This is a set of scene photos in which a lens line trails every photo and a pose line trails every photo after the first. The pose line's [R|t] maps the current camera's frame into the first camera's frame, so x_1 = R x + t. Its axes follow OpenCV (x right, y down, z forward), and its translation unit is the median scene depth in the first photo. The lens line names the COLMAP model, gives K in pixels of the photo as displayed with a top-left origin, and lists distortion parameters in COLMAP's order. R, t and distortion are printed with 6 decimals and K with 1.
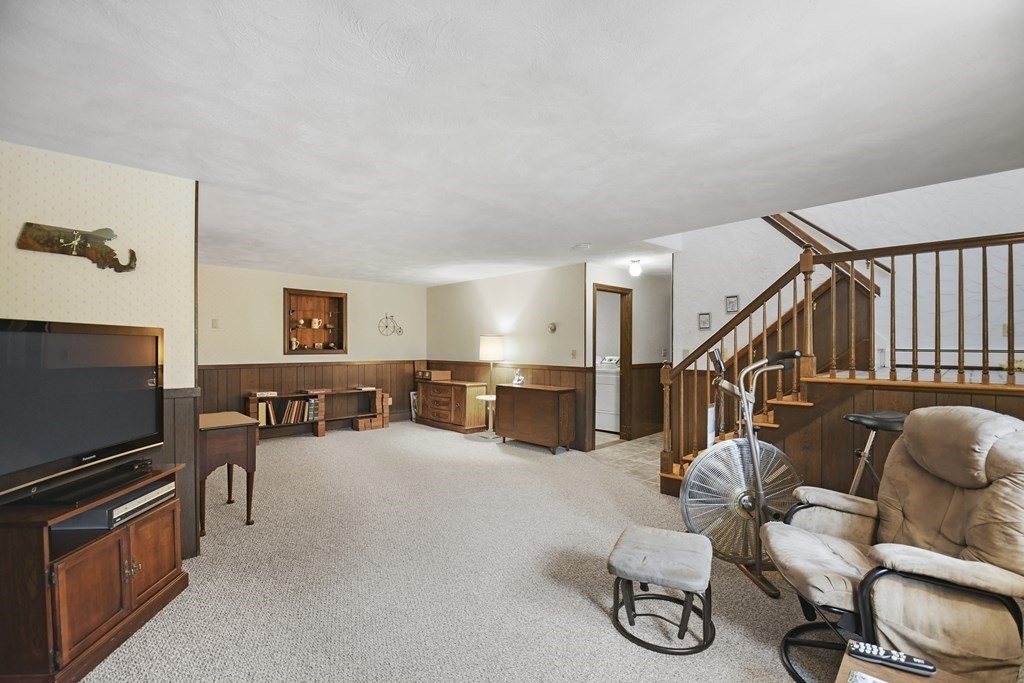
lens RADIAL K [[454.9, 0, 505.1], [0, 454.9, 346.6], [0, 0, 1]] dist [-0.001378, -0.015825]
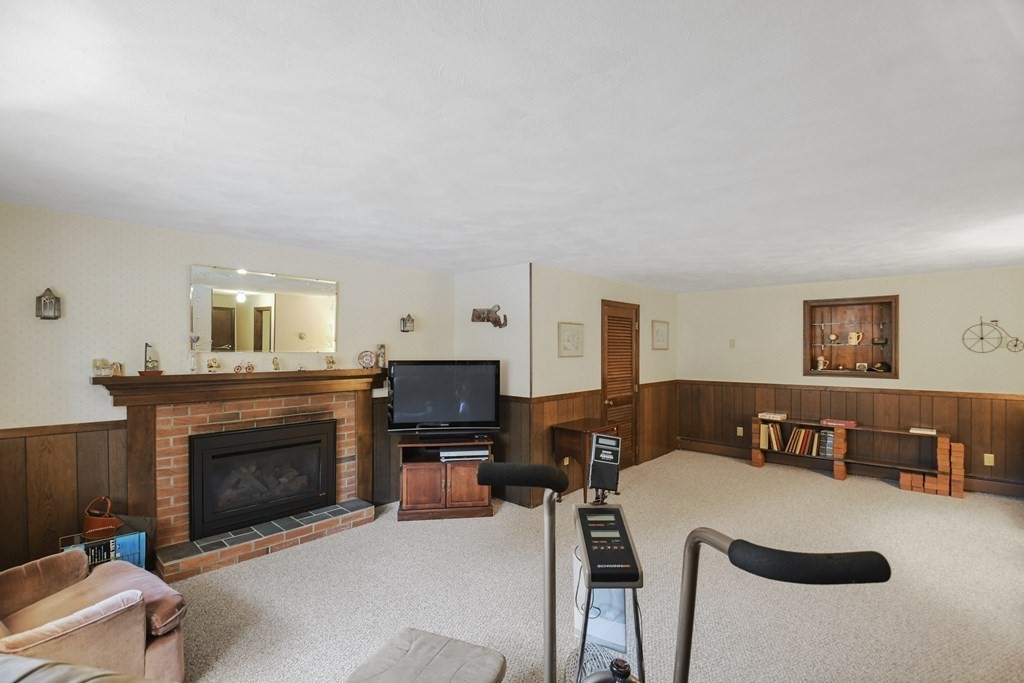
lens RADIAL K [[454.9, 0, 505.1], [0, 454.9, 346.6], [0, 0, 1]] dist [-0.001378, -0.015825]
pose [[0.036183, -0.007914, -0.999314, 0.382249], [-0.001381, 0.999967, -0.007969, -0.031469], [0.999344, 0.001668, 0.036171, 0.385811]]
